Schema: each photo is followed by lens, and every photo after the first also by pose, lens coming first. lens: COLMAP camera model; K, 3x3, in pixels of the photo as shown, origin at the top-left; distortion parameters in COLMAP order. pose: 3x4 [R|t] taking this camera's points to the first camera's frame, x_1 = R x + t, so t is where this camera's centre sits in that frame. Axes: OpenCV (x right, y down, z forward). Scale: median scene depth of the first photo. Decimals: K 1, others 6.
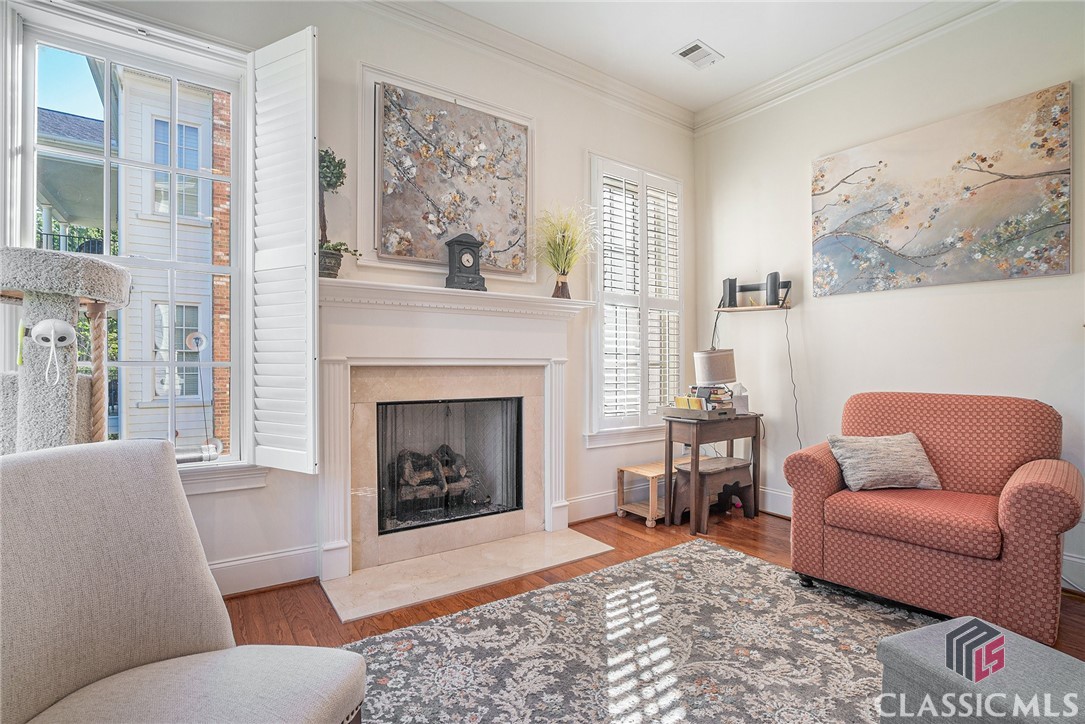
lens RADIAL K [[507.6, 0, 542.5], [0, 507.6, 362.0], [0, 0, 1]] dist [-0.037498, 0.000062]
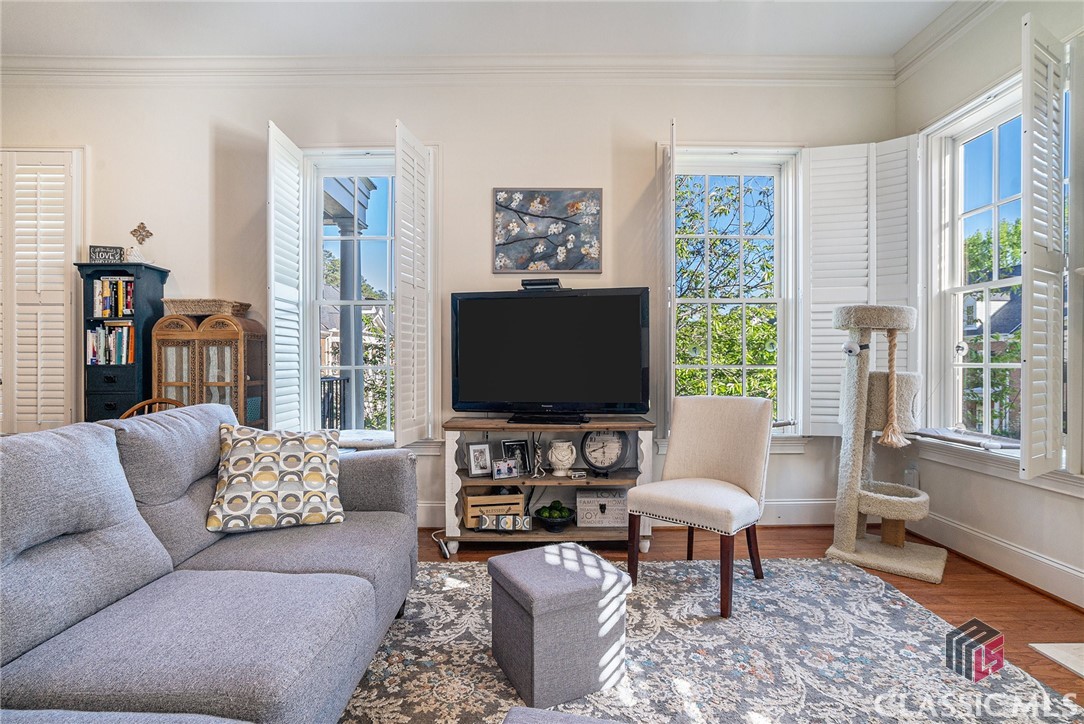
lens RADIAL K [[519.7, 0, 530.8], [0, 519.7, 360.8], [0, 0, 1]] dist [-0.036792, 0.020066]
pose [[-0.560221, 0.000226, -0.828343, 0.687137], [0.003231, 0.999993, -0.001912, -0.007196], [0.828337, -0.003747, -0.560218, 0.578916]]
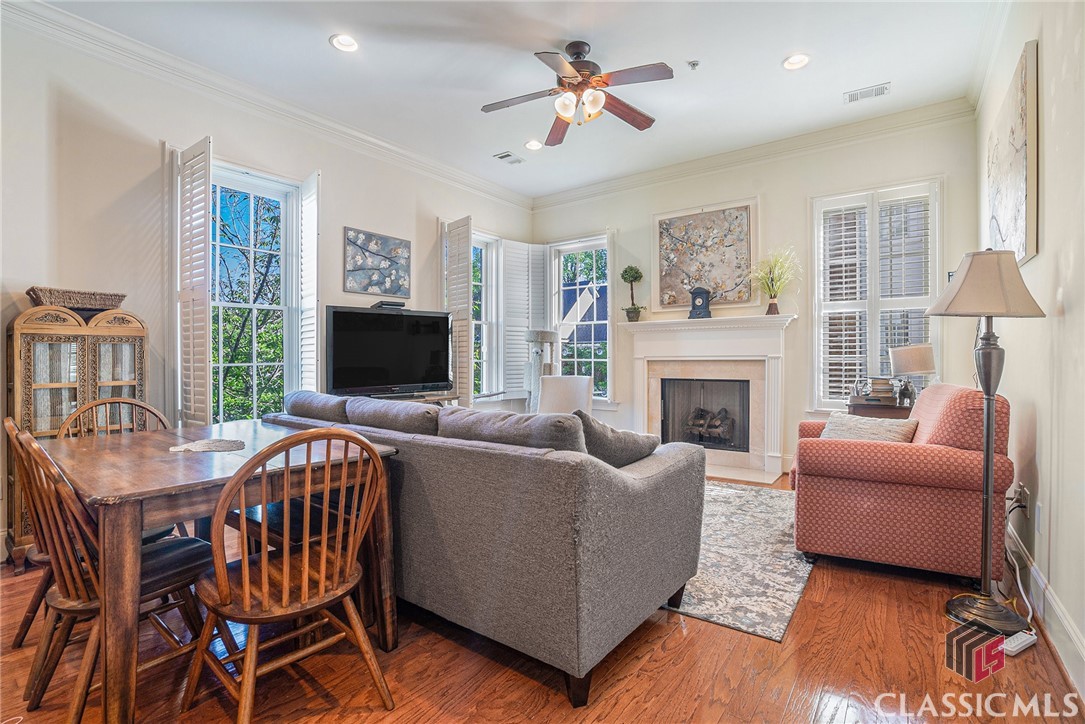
lens RADIAL K [[523.2, 0, 542.5], [0, 523.2, 362.0], [0, 0, 1]] dist [-0.004569, -0.000009]
pose [[0.335679, 0.004846, -0.941964, 1.467338], [0.007951, 0.999937, 0.007978, -0.006143], [0.941943, -0.010168, 0.335619, -0.158901]]
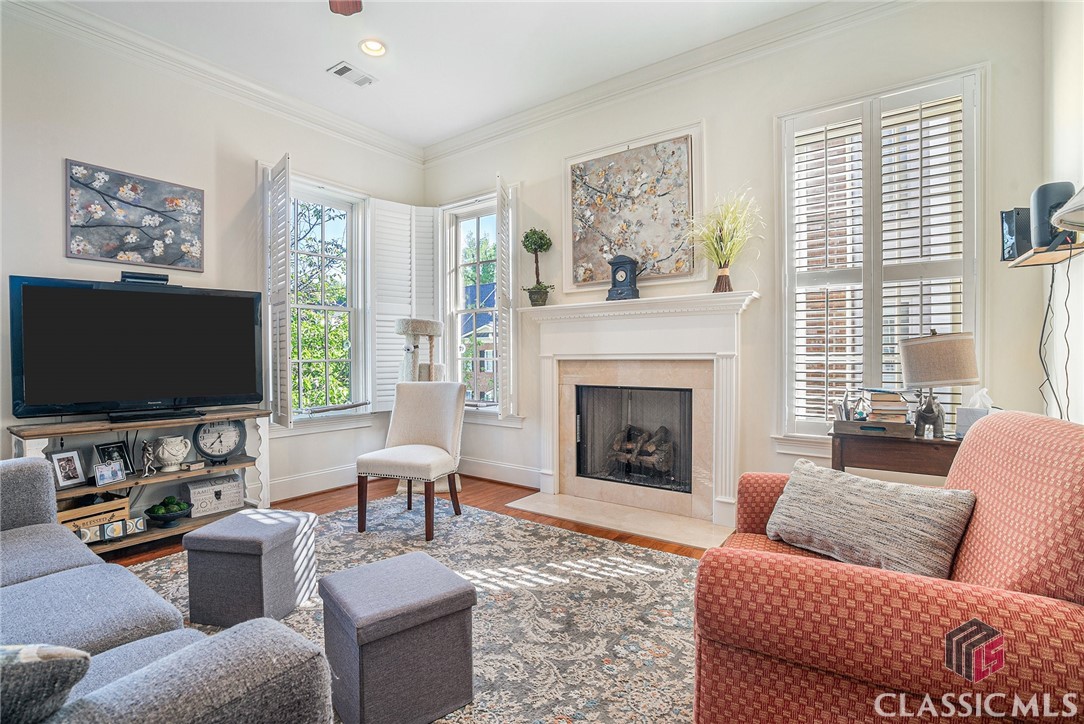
lens RADIAL K [[519.7, 0, 530.8], [0, 519.7, 360.8], [0, 0, 1]] dist [-0.036792, 0.020066]
pose [[0.320985, 0.006090, -0.947065, 1.032399], [0.008362, 0.999922, 0.009264, -0.004652], [0.947047, -0.010893, 0.320909, 0.382815]]
